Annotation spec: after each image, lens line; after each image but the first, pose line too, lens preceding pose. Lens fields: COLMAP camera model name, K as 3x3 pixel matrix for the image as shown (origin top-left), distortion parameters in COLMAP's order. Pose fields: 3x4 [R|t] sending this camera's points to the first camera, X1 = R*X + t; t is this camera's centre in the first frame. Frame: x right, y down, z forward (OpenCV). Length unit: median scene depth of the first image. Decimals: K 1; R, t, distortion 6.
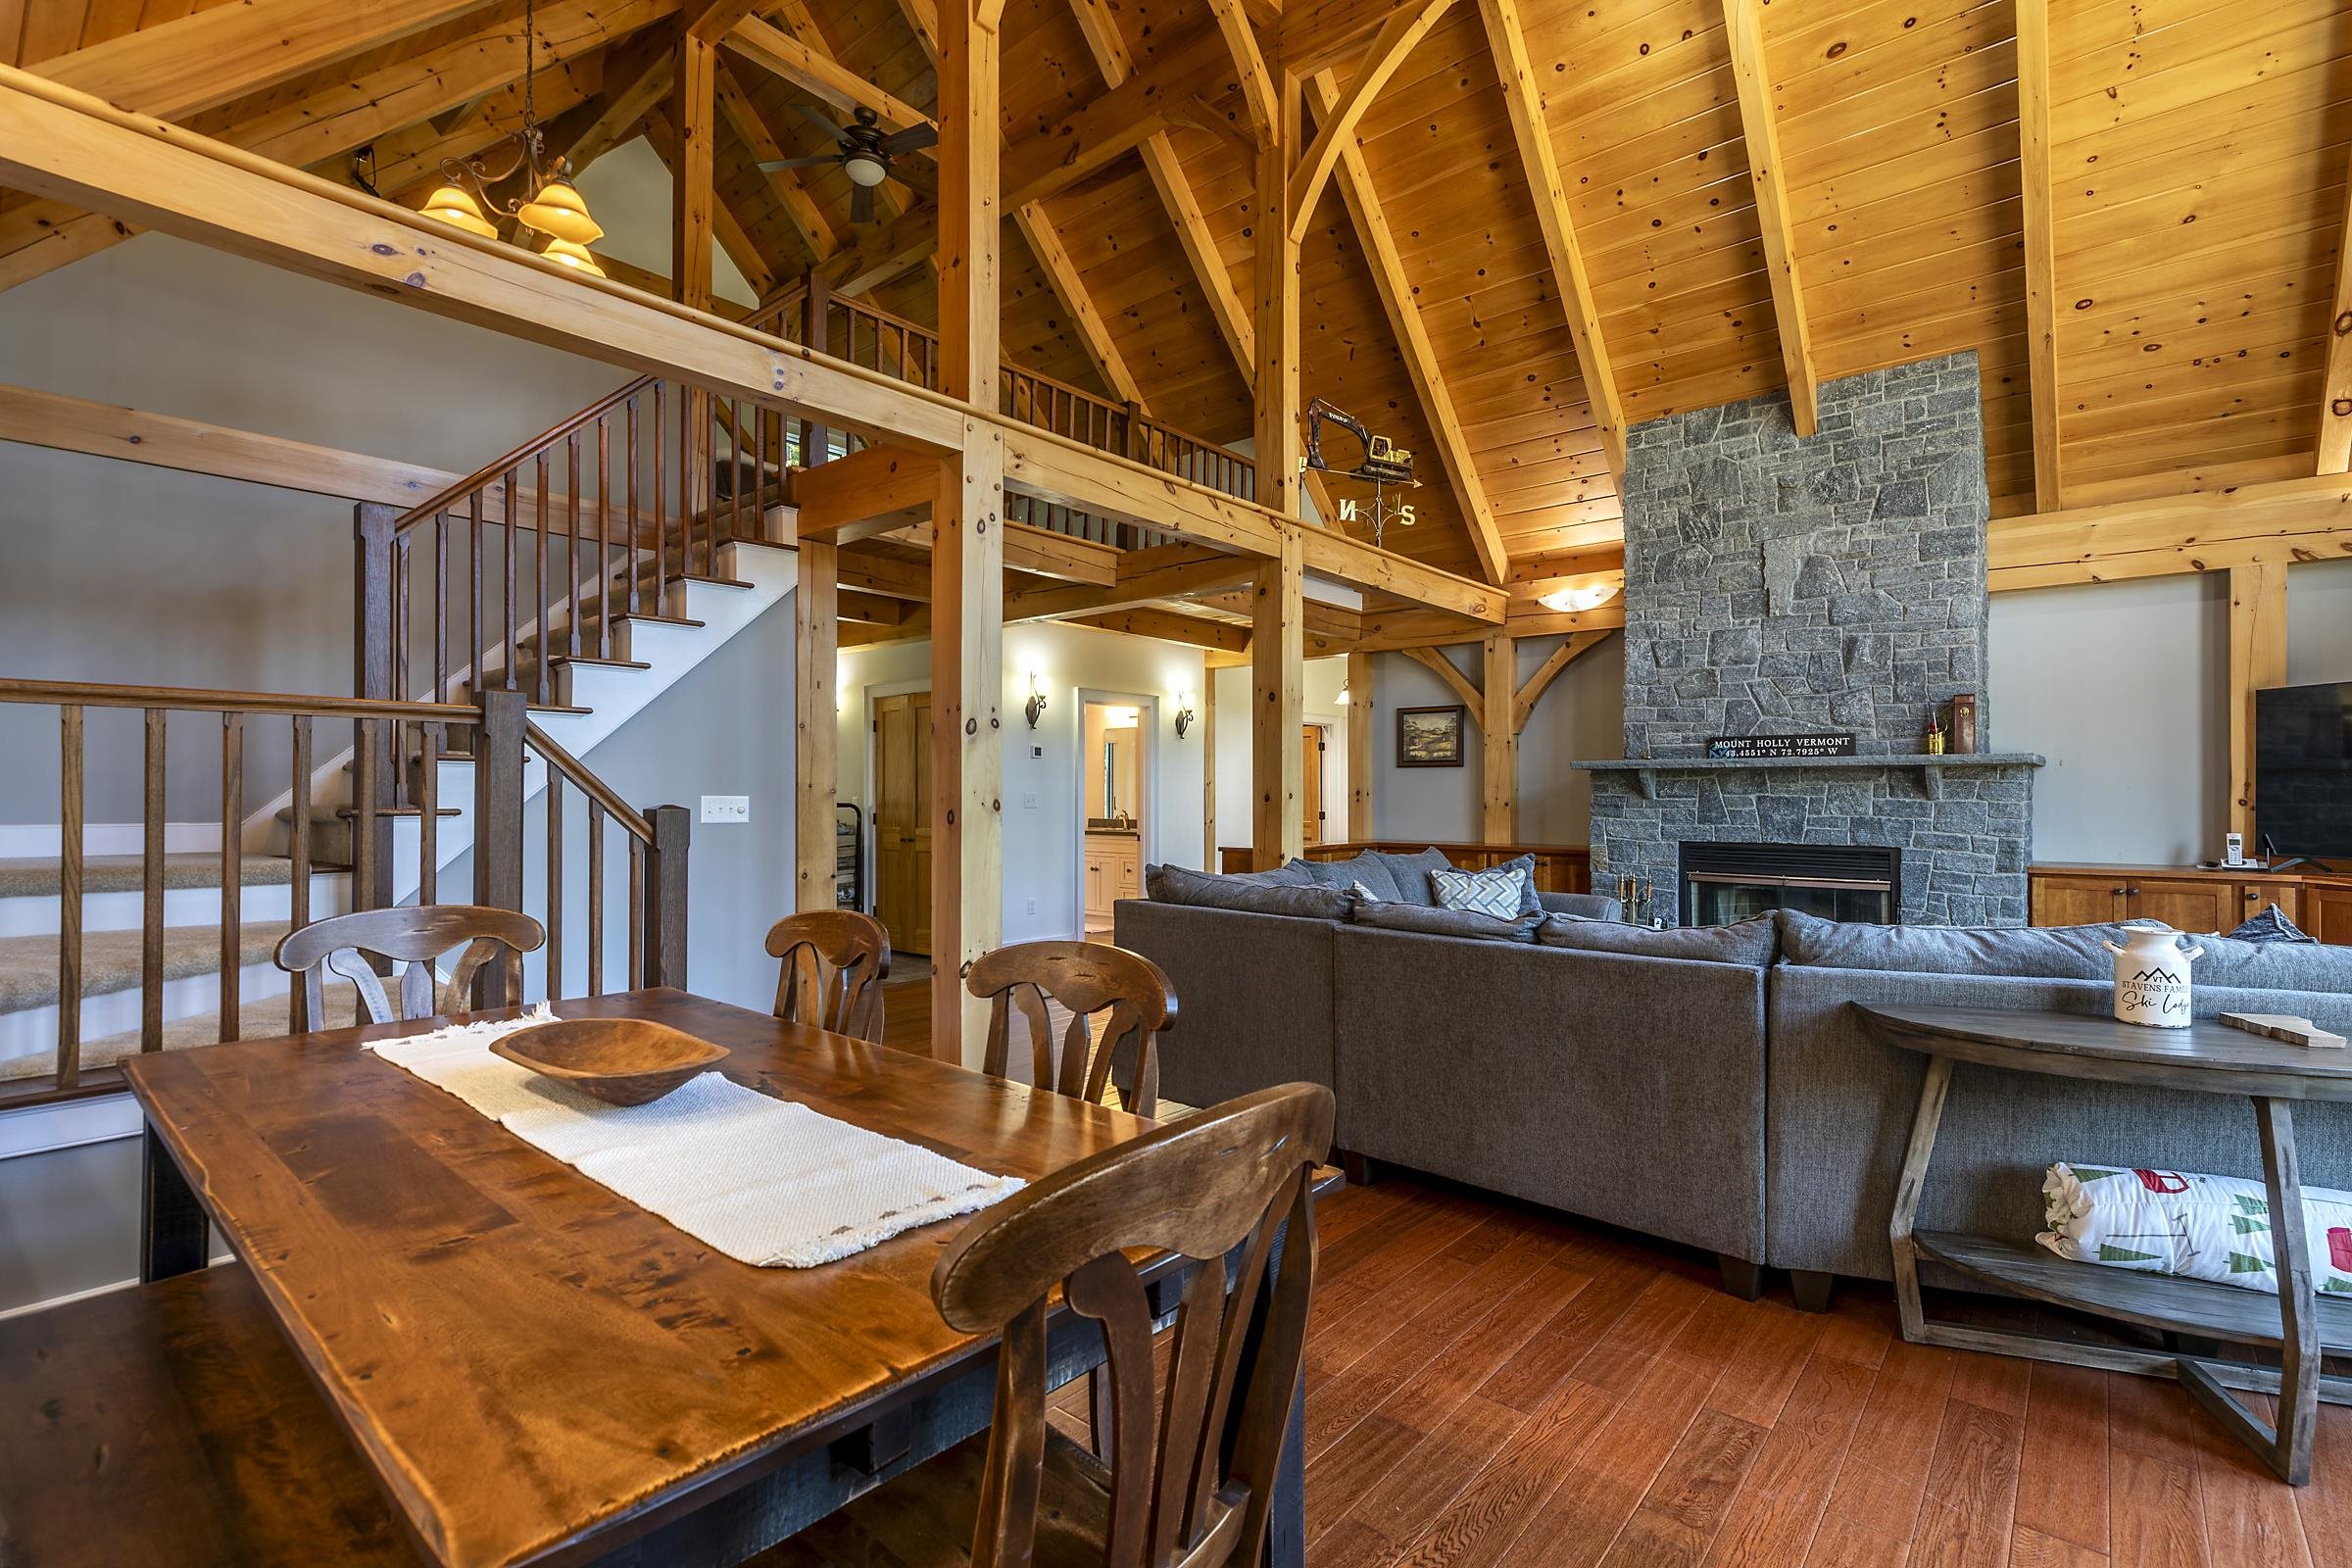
lens RADIAL K [[1071.5, 0, 1197.3], [0, 1071.5, 782.2], [0, 0, 1]] dist [0.010841, -0.000374]
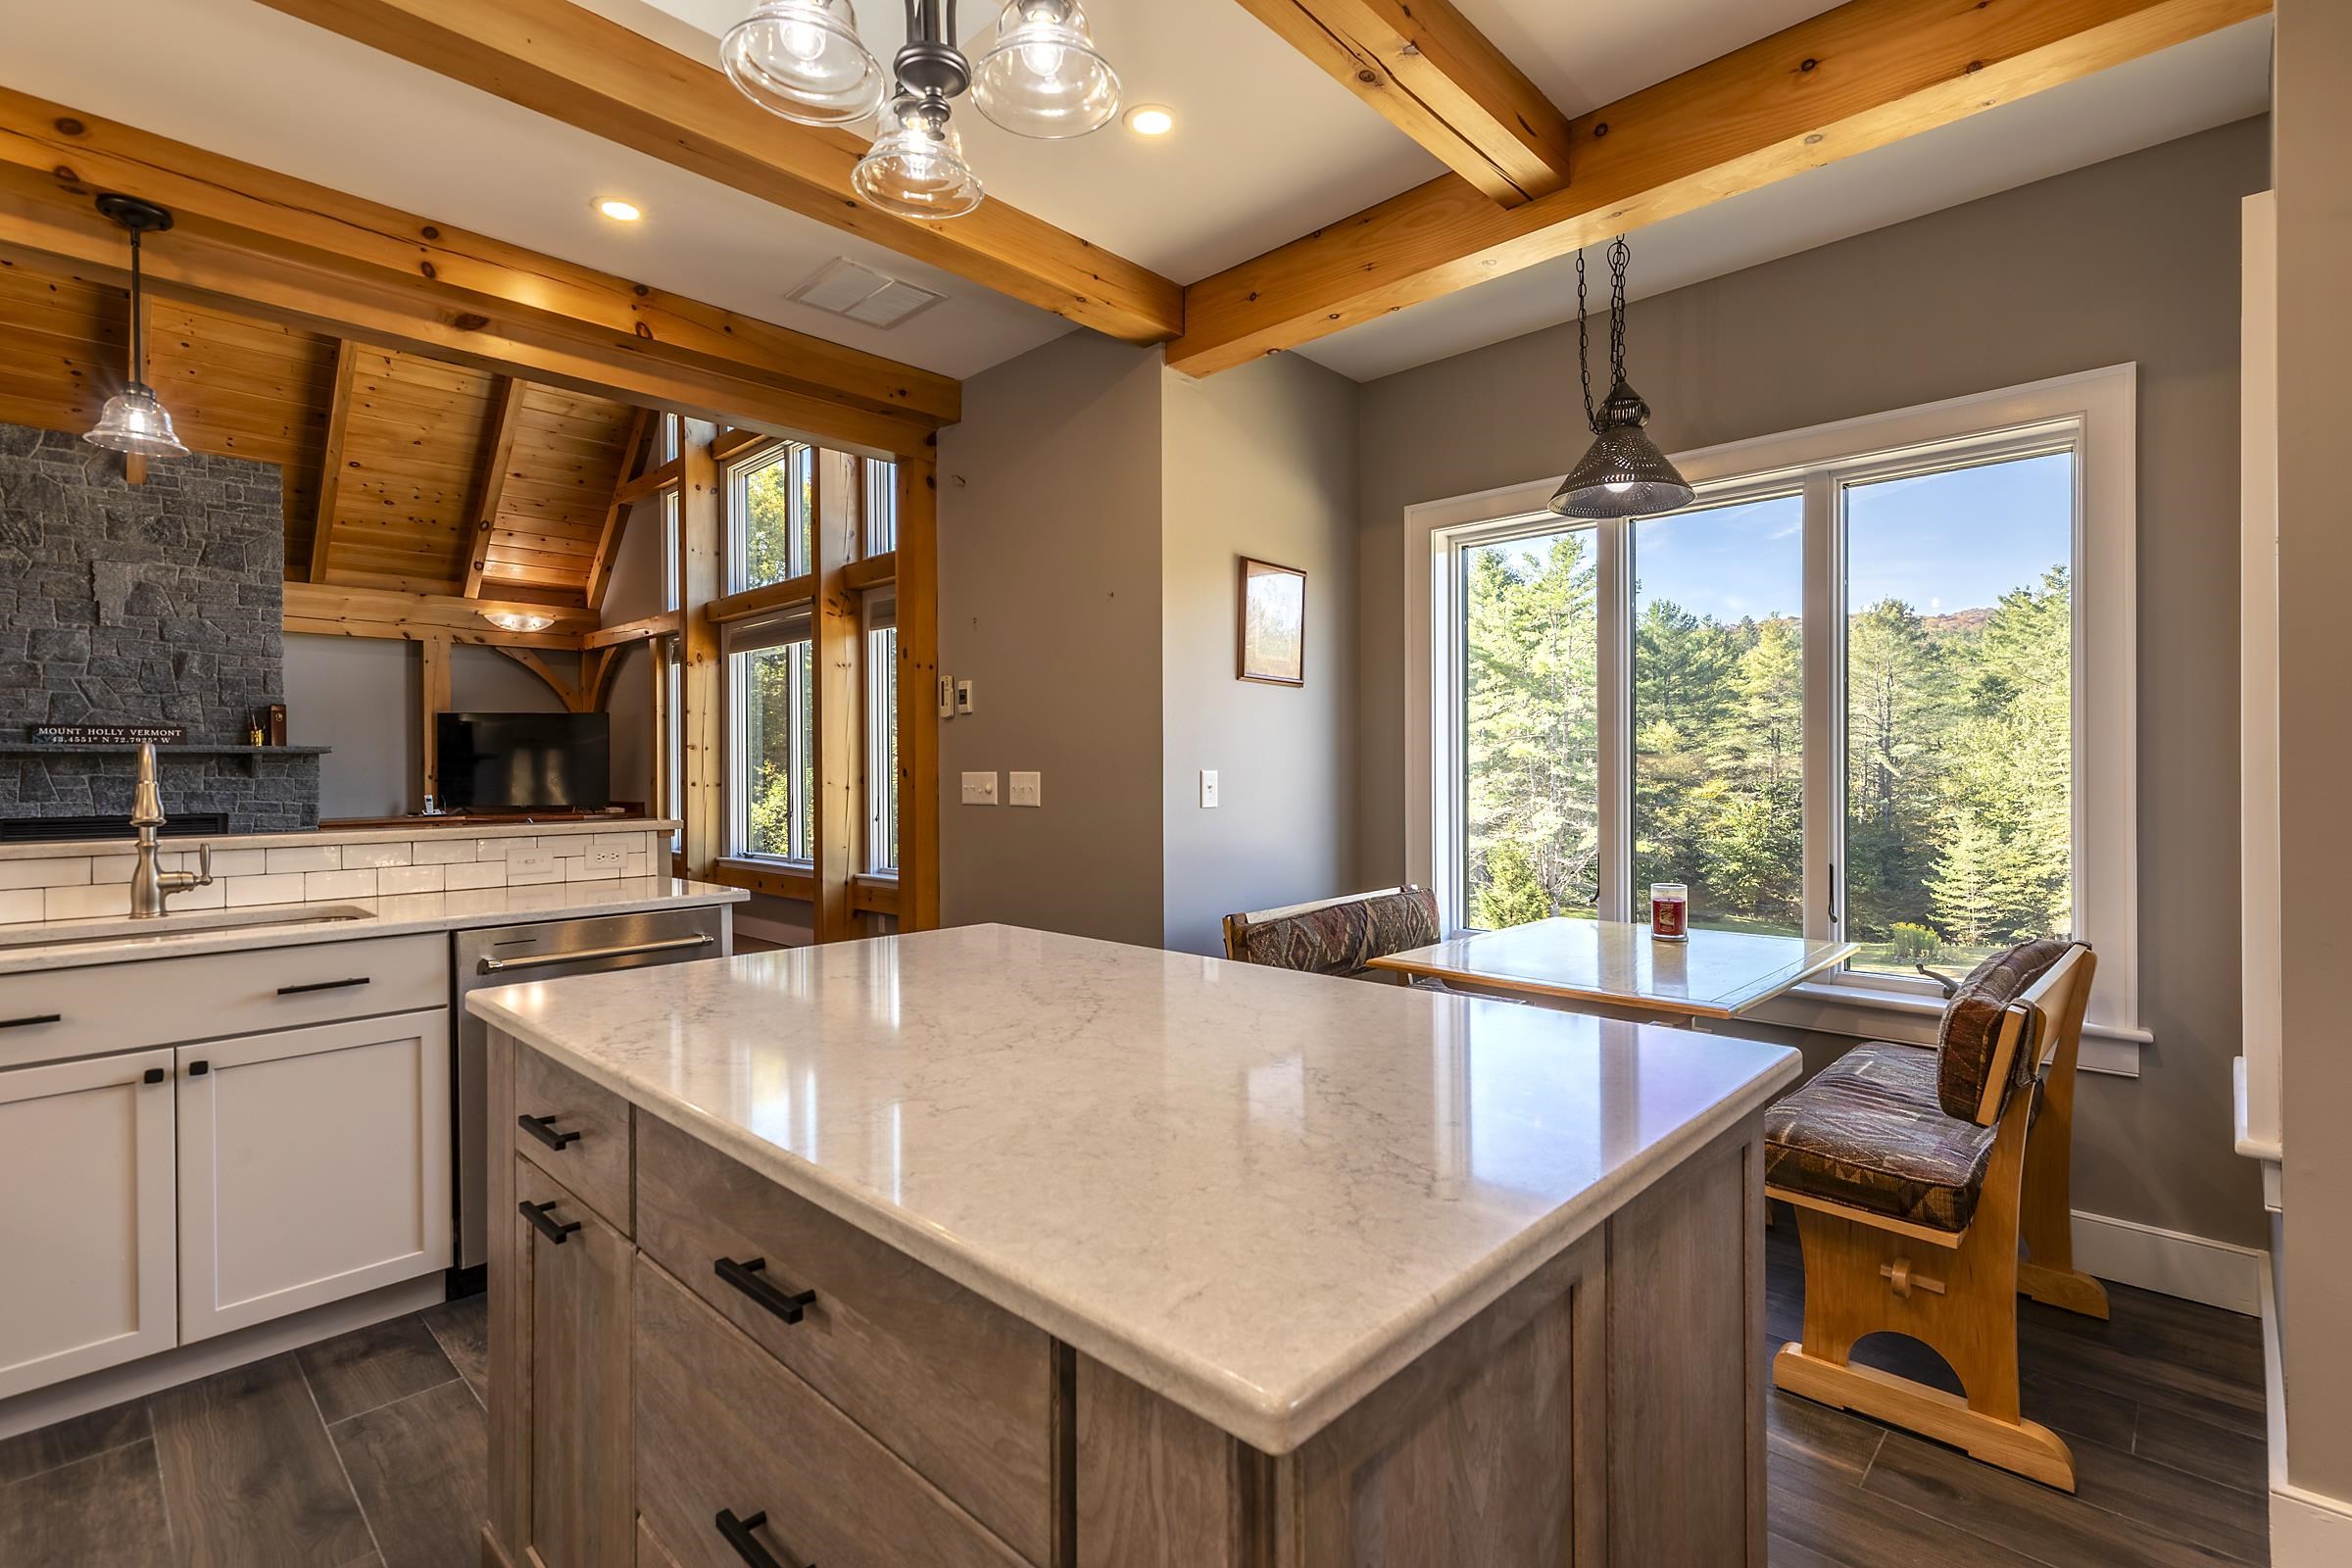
lens RADIAL K [[1072.2, 0, 1181.2], [0, 1072.2, 776.7], [0, 0, 1]] dist [0.008641, 0.000321]
pose [[0.067863, -0.010539, 0.997639, -0.603621], [-0.006669, 0.999917, 0.011017, -0.008179], [-0.997672, -0.007400, 0.067787, -0.284600]]
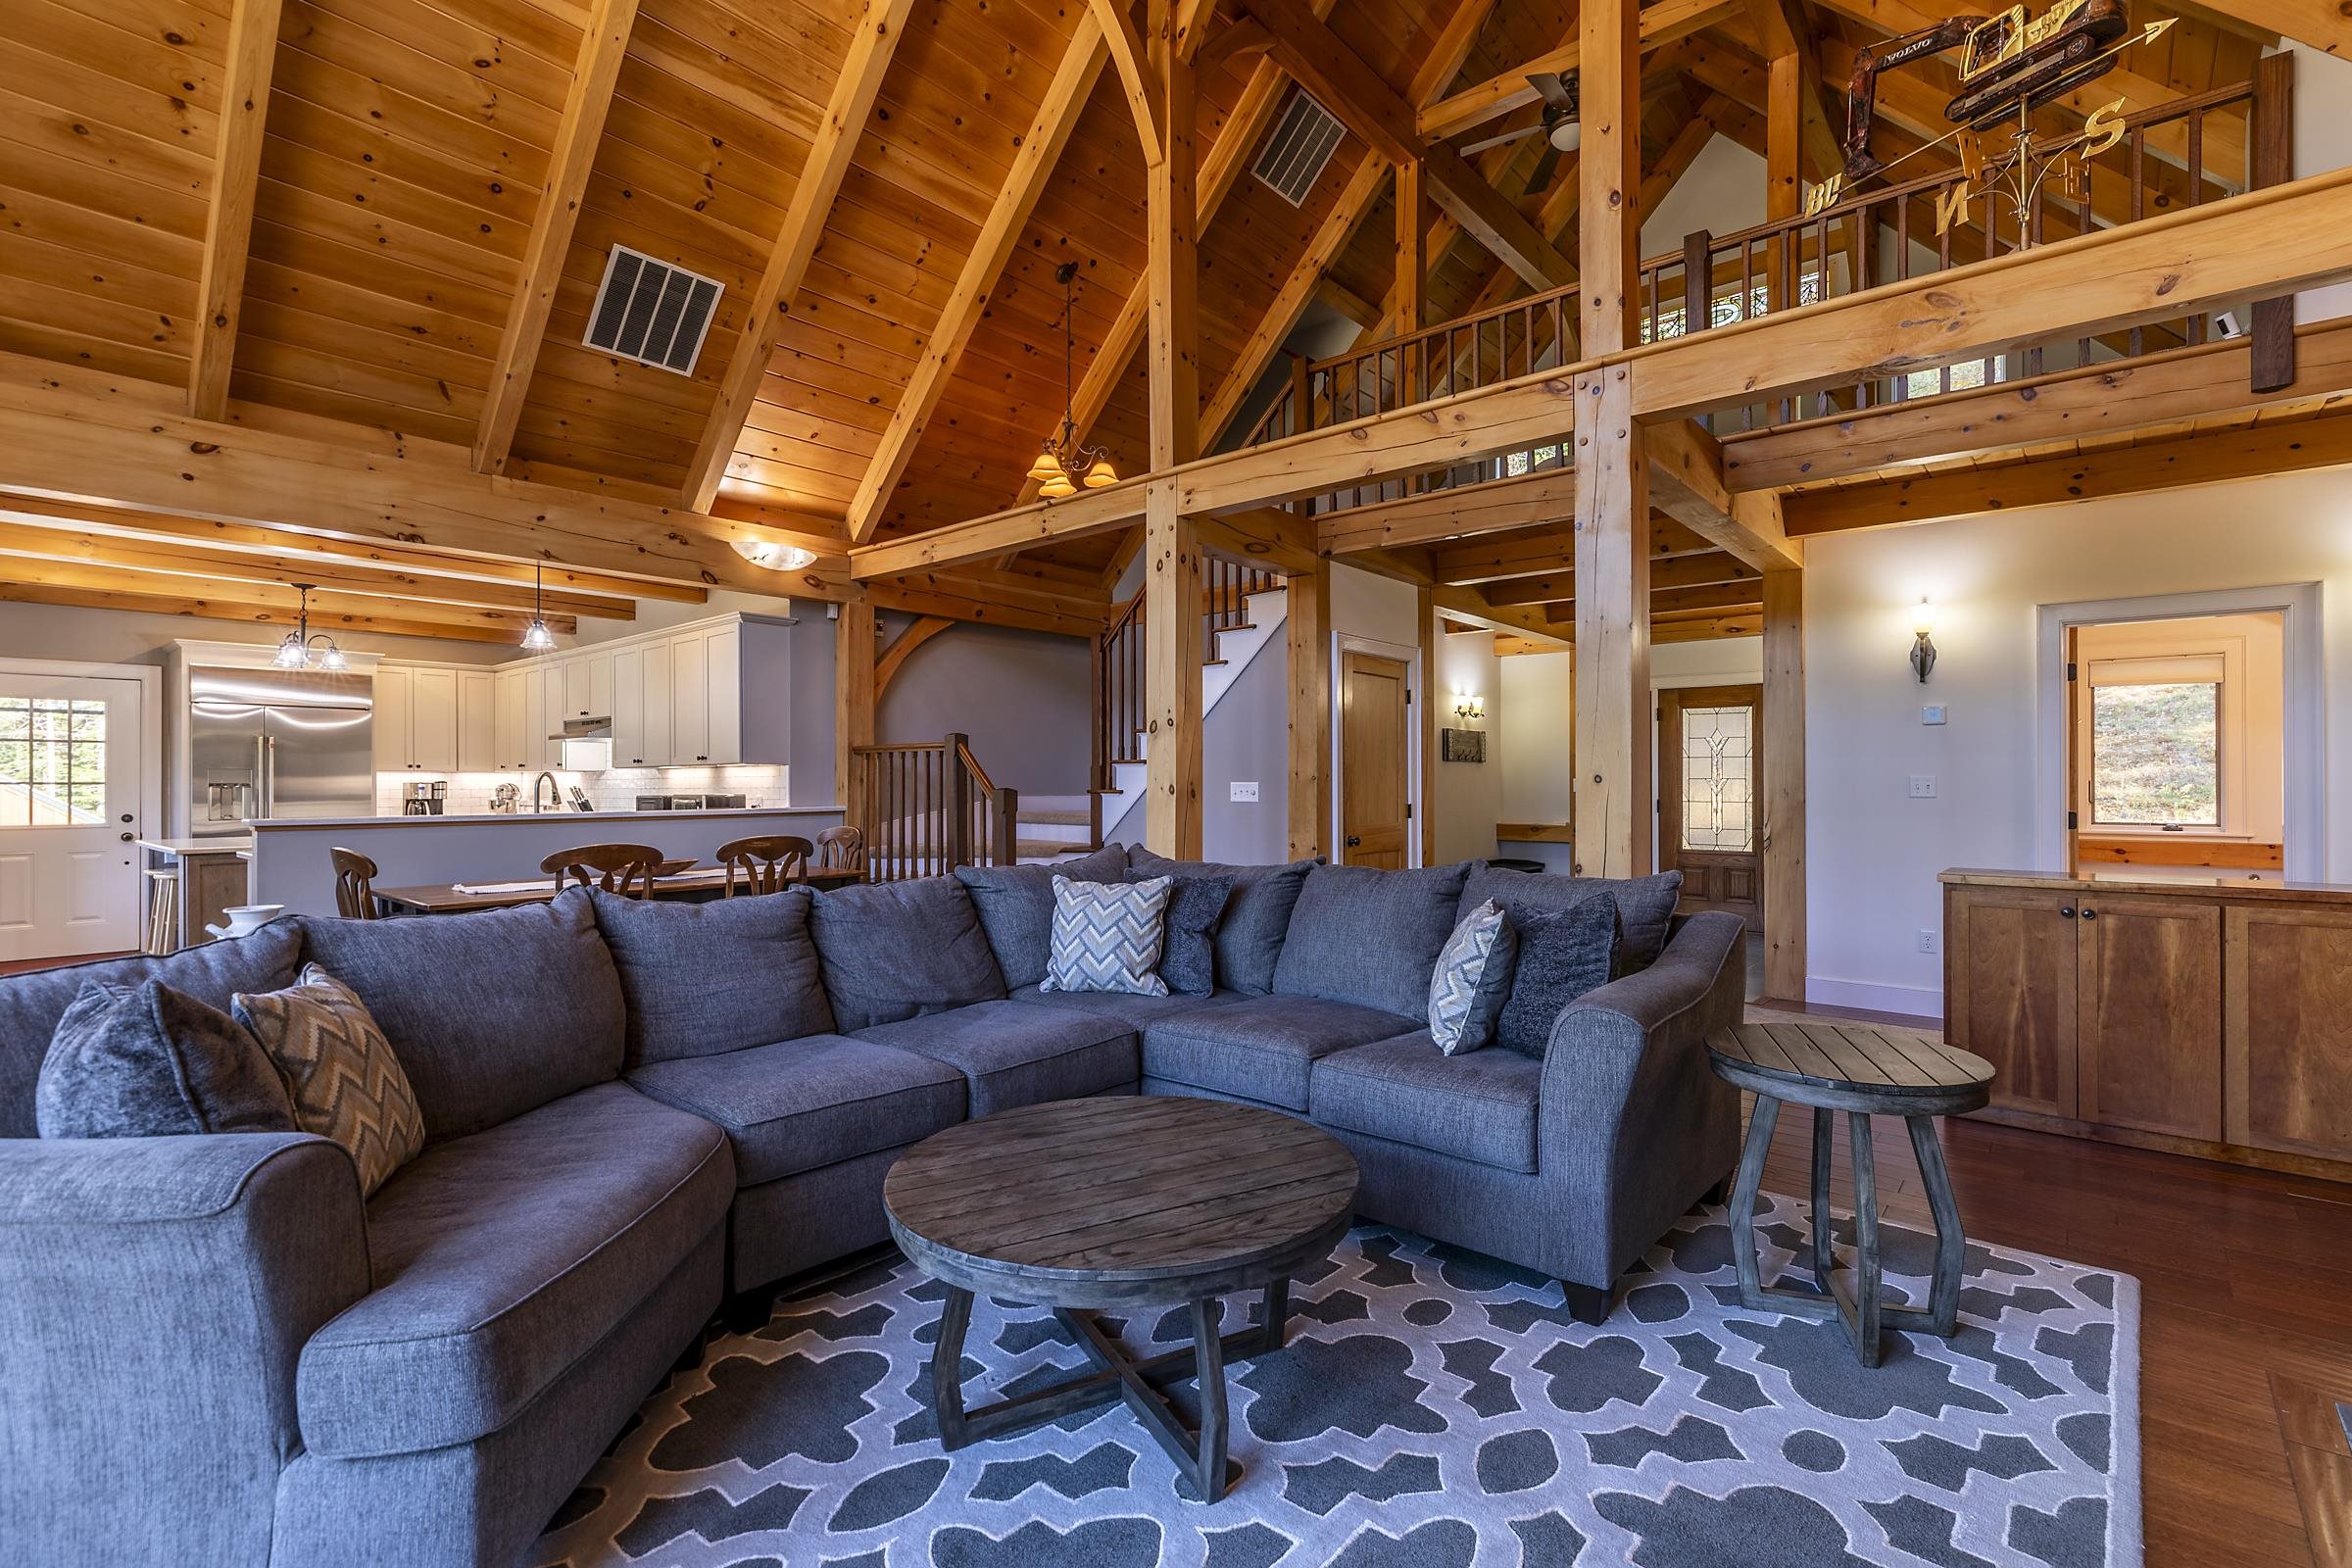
lens RADIAL K [[1072.2, 0, 1181.2], [0, 1072.2, 776.7], [0, 0, 1]] dist [0.008641, 0.000321]
pose [[-0.007650, -0.008539, -0.999934, 0.722147], [0.014950, 0.999851, -0.008652, 0.012588], [0.999859, -0.015015, -0.007522, 0.713216]]
